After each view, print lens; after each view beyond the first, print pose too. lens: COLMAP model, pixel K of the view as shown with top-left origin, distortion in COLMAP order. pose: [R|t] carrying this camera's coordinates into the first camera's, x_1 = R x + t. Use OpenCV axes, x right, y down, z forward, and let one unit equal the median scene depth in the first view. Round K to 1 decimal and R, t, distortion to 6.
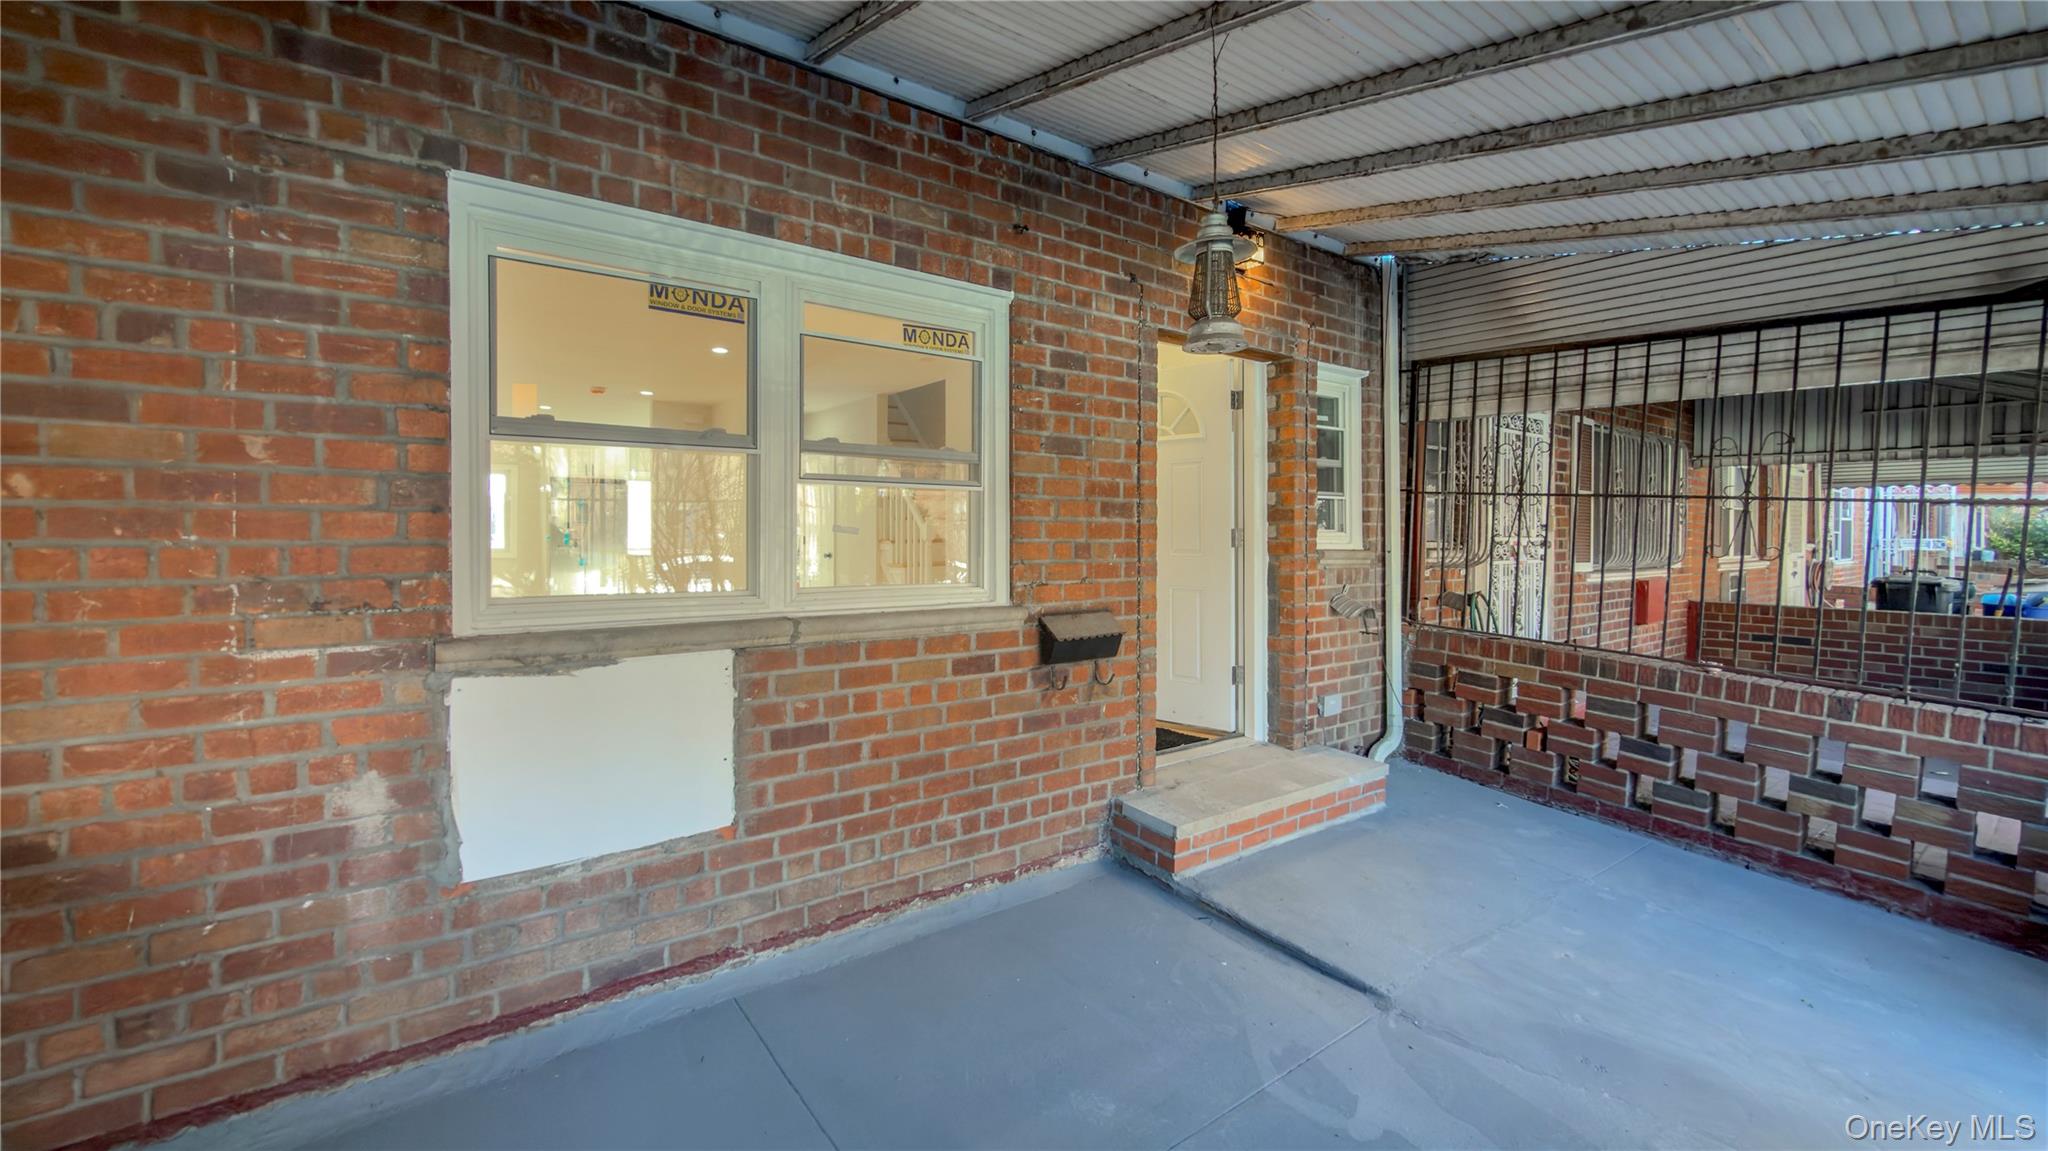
lens RADIAL K [[886.4, 0, 1019.3], [0, 886.4, 561.6], [0, 0, 1]] dist [0.002233, -0.000643]
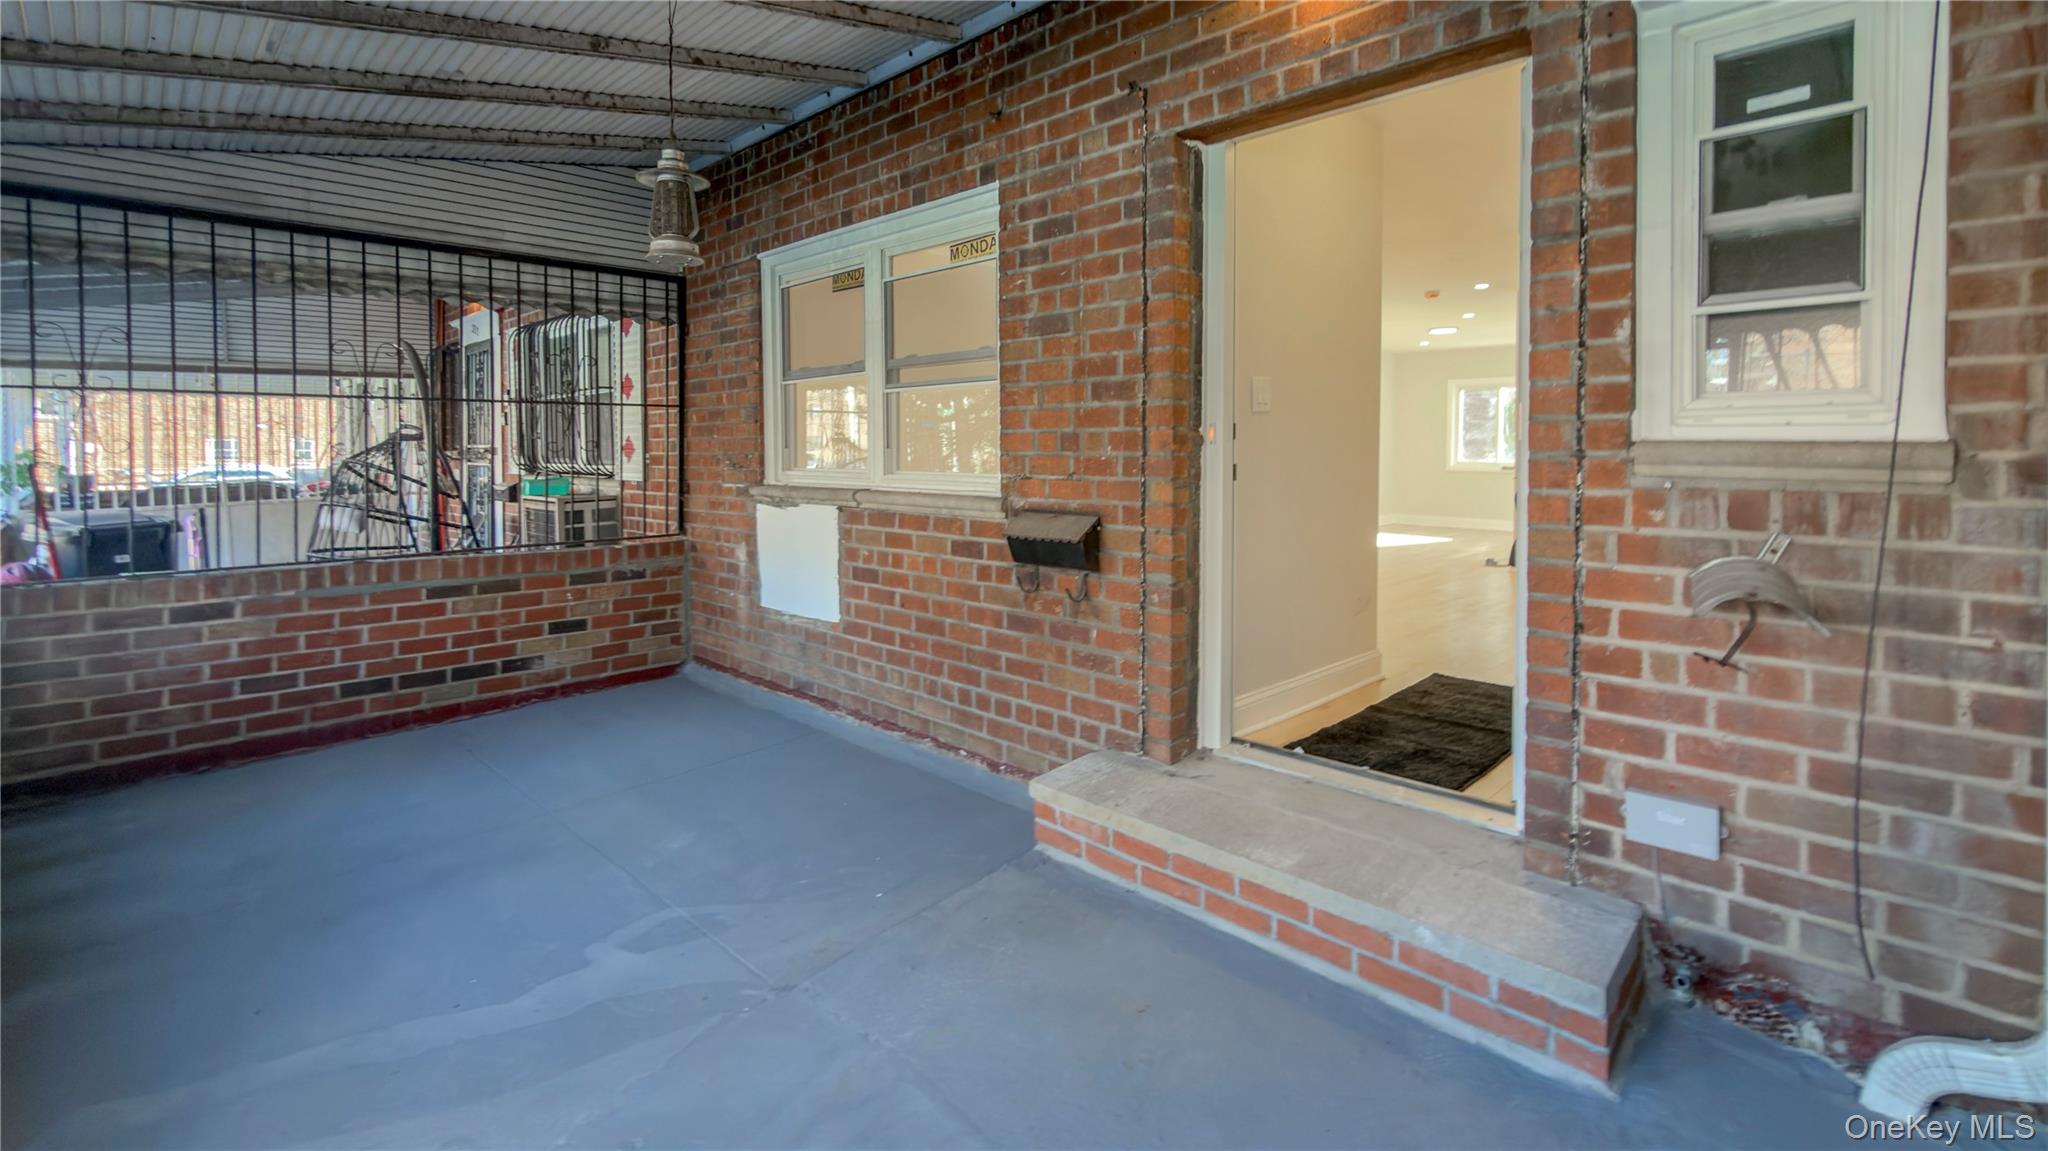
lens RADIAL K [[917.2, 0, 979.9], [0, 917.2, 488.9], [0, 0, 1]] dist [0.005276, -0.002380]
pose [[0.087862, 0.035830, -0.995488, 1.137121], [-0.032380, 0.998928, 0.033096, 0.008162], [0.995606, 0.029326, 0.088928, 0.994733]]
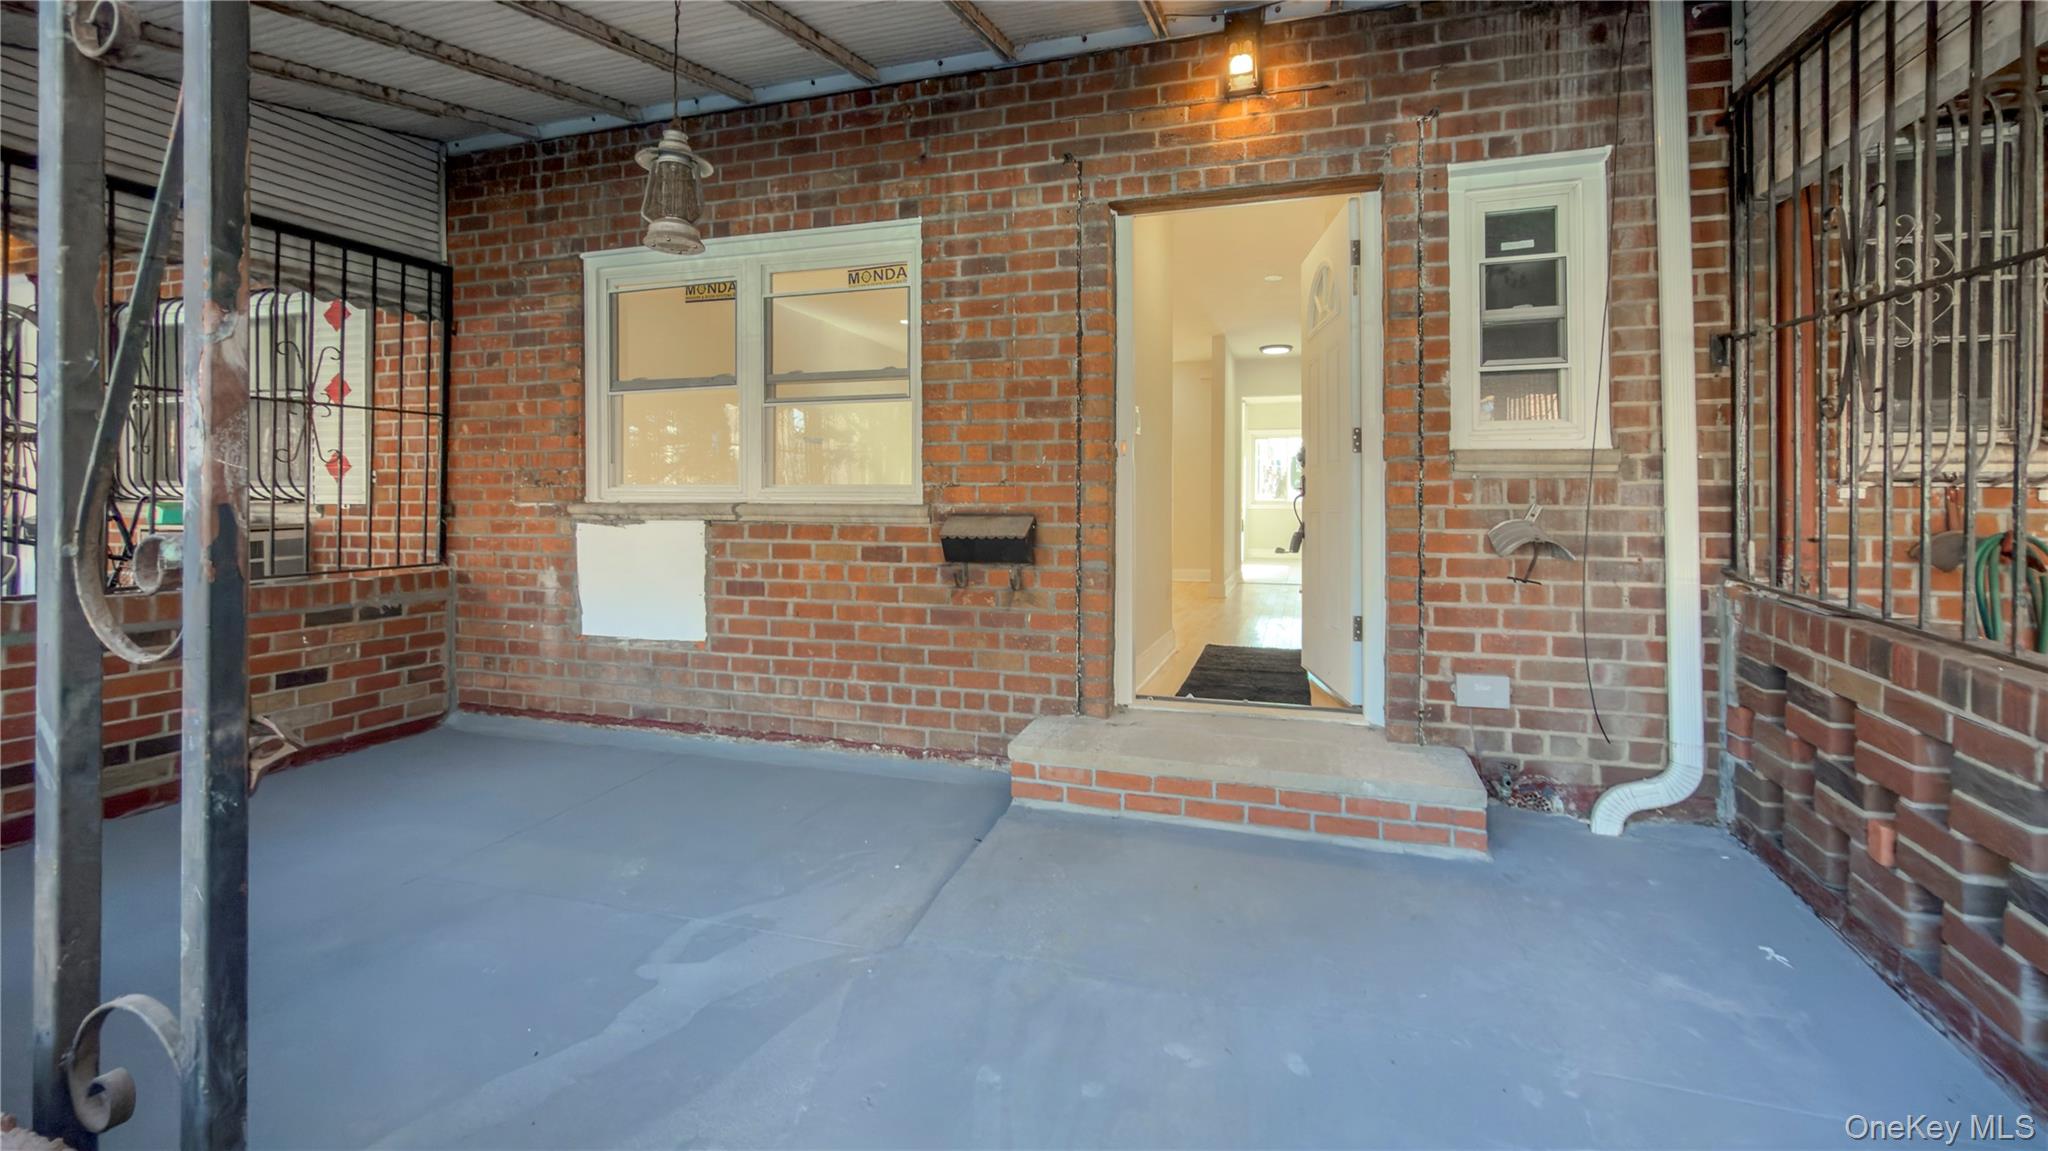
lens RADIAL K [[886.4, 0, 1020.0], [0, 886.4, 517.0], [0, 0, 1]] dist [0.002233, -0.000643]
pose [[0.546490, 0.009896, -0.837407, 1.086545], [-0.030218, 0.999512, -0.007909, 0.079149], [0.836920, 0.029627, 0.546522, 0.569719]]
